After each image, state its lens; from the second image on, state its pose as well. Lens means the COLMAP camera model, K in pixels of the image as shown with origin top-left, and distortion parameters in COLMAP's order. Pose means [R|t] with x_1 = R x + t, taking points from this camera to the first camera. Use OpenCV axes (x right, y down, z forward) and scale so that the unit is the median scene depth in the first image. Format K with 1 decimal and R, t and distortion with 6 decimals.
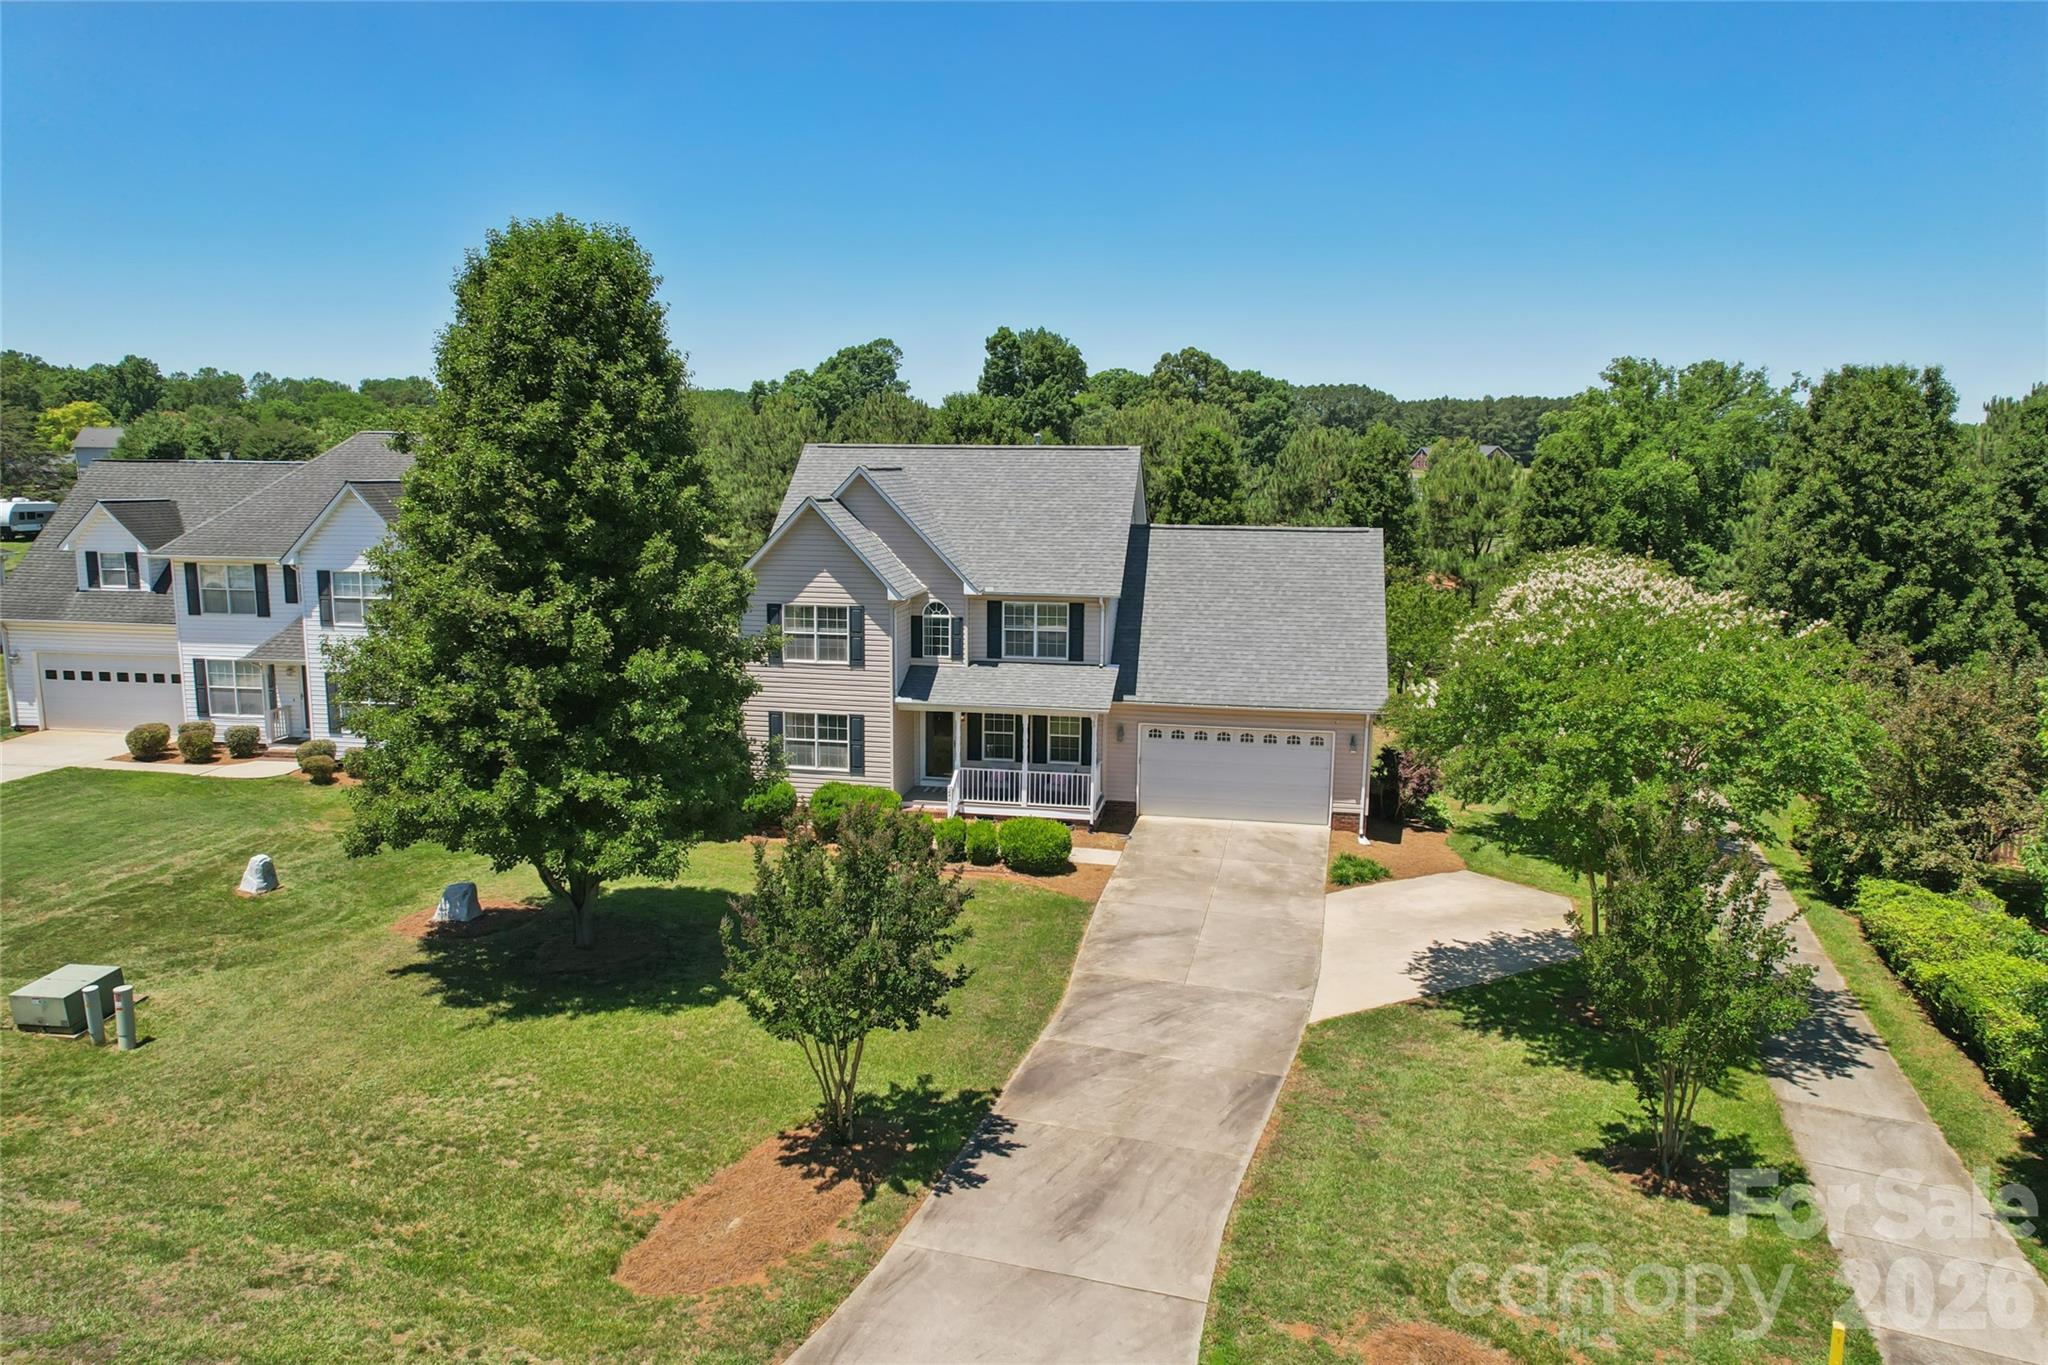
lens RADIAL K [[1343.4, 0, 1022.7], [0, 1343.4, 646.1], [0, 0, 1]] dist [-0.074574, 0.062981]
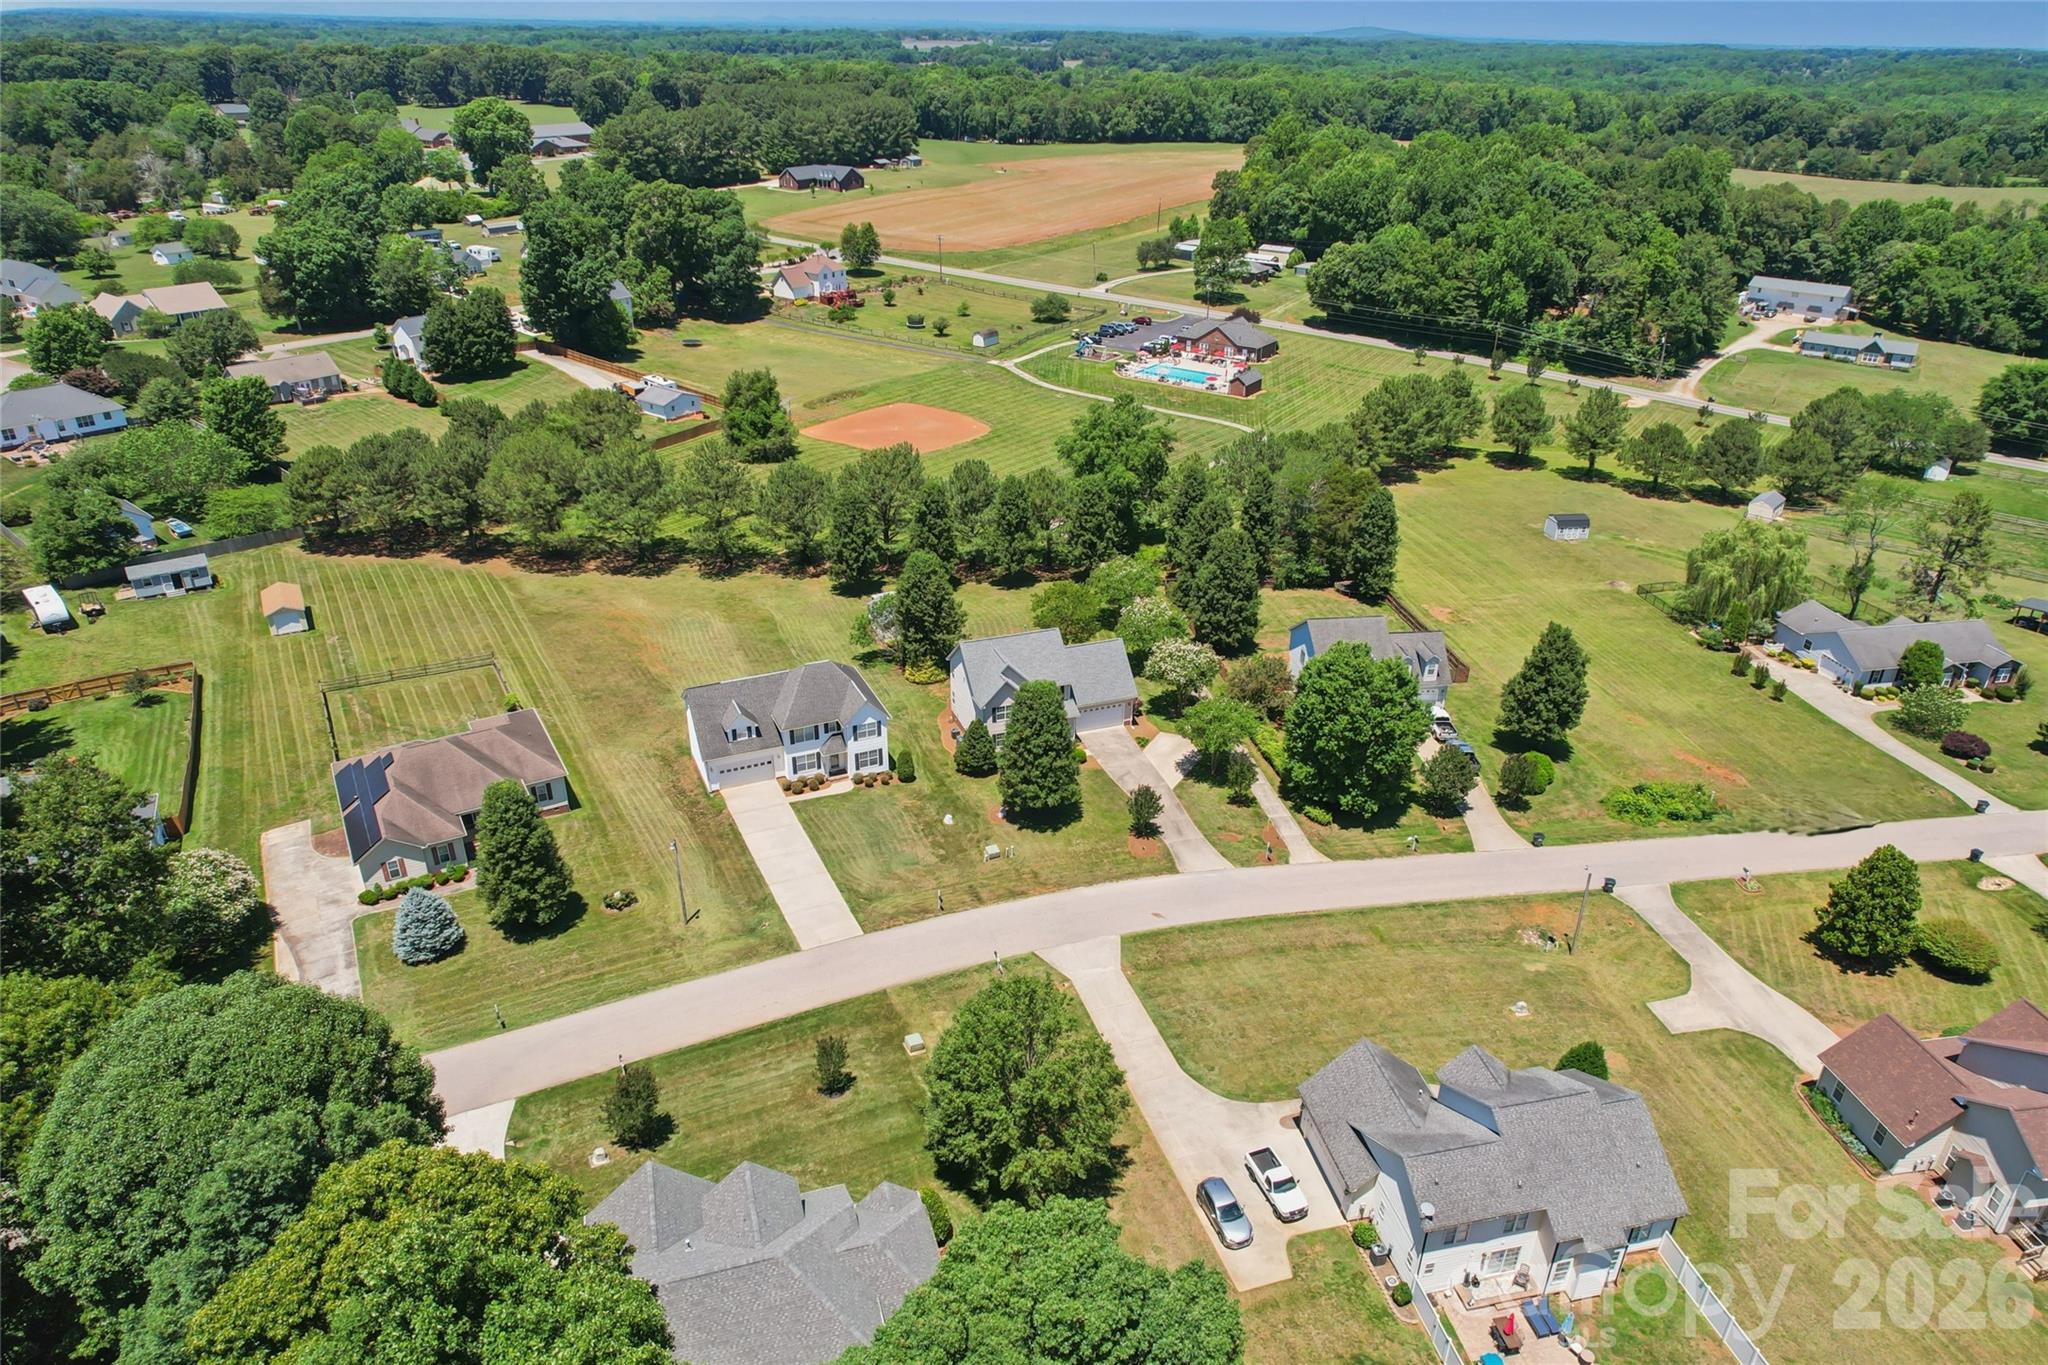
lens RADIAL K [[1343.4, 0, 1025.8], [0, 1343.4, 684.9], [0, 0, 1]] dist [-0.074574, 0.062981]
pose [[0.862633, -0.234616, 0.448129, -1.666720], [0.077211, 0.936619, 0.341734, -1.278550], [-0.499903, -0.260191, 0.826074, -1.949539]]
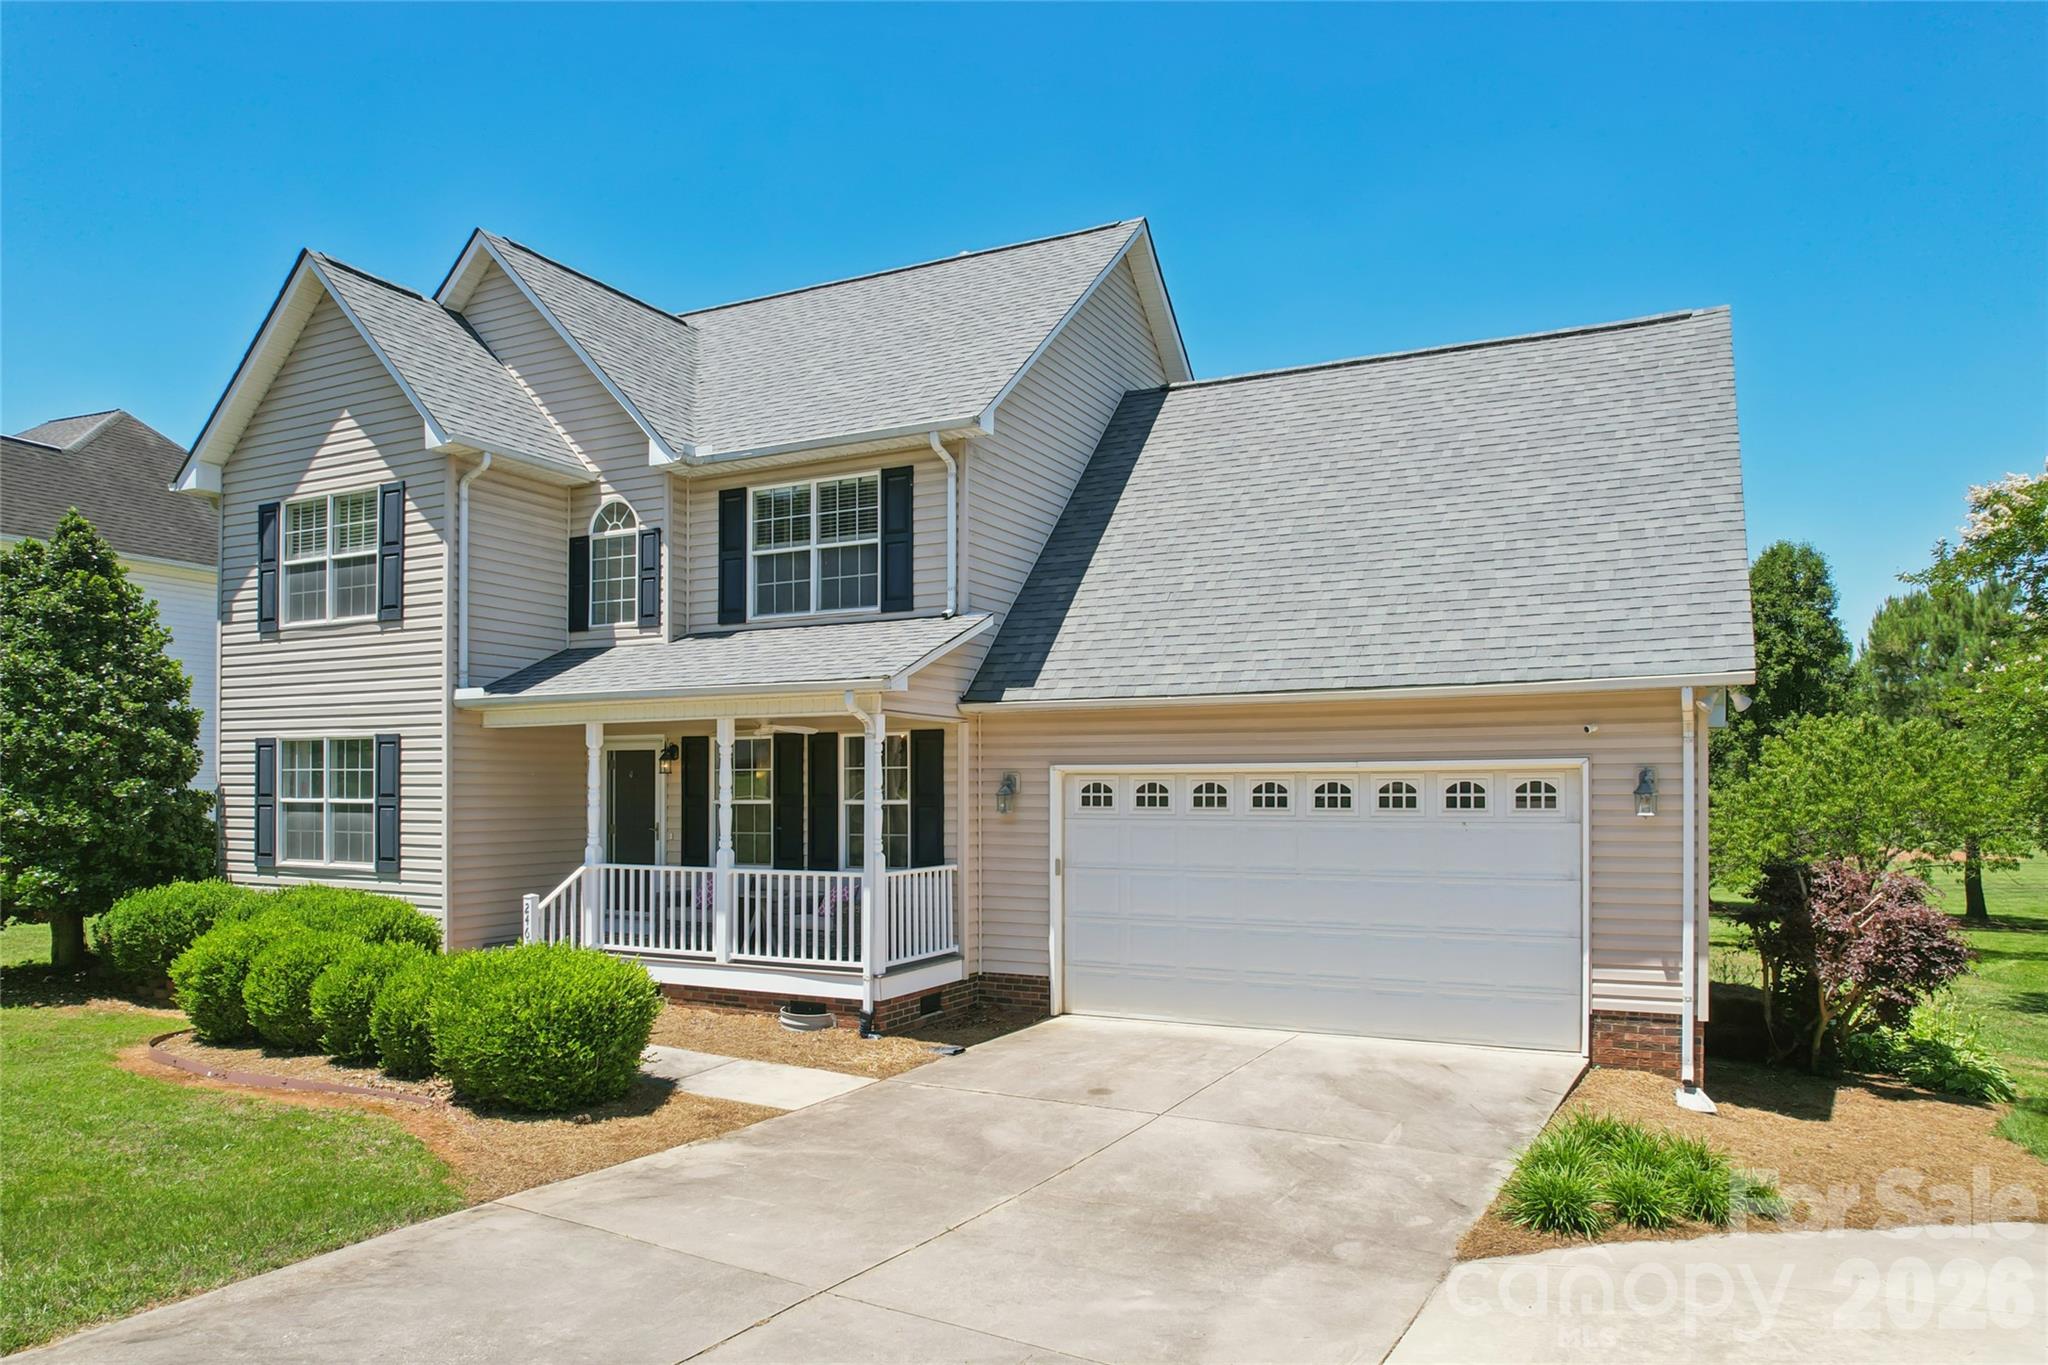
lens RADIAL K [[1343.4, 0, 1022.4], [0, 1343.4, 756.6], [0, 0, 1]] dist [-0.074574, 0.062981]
pose [[0.960438, -0.016879, -0.277983, 0.187043], [-0.028009, 0.987246, -0.156717, 0.116329], [0.277083, 0.158303, 0.947716, 0.636619]]
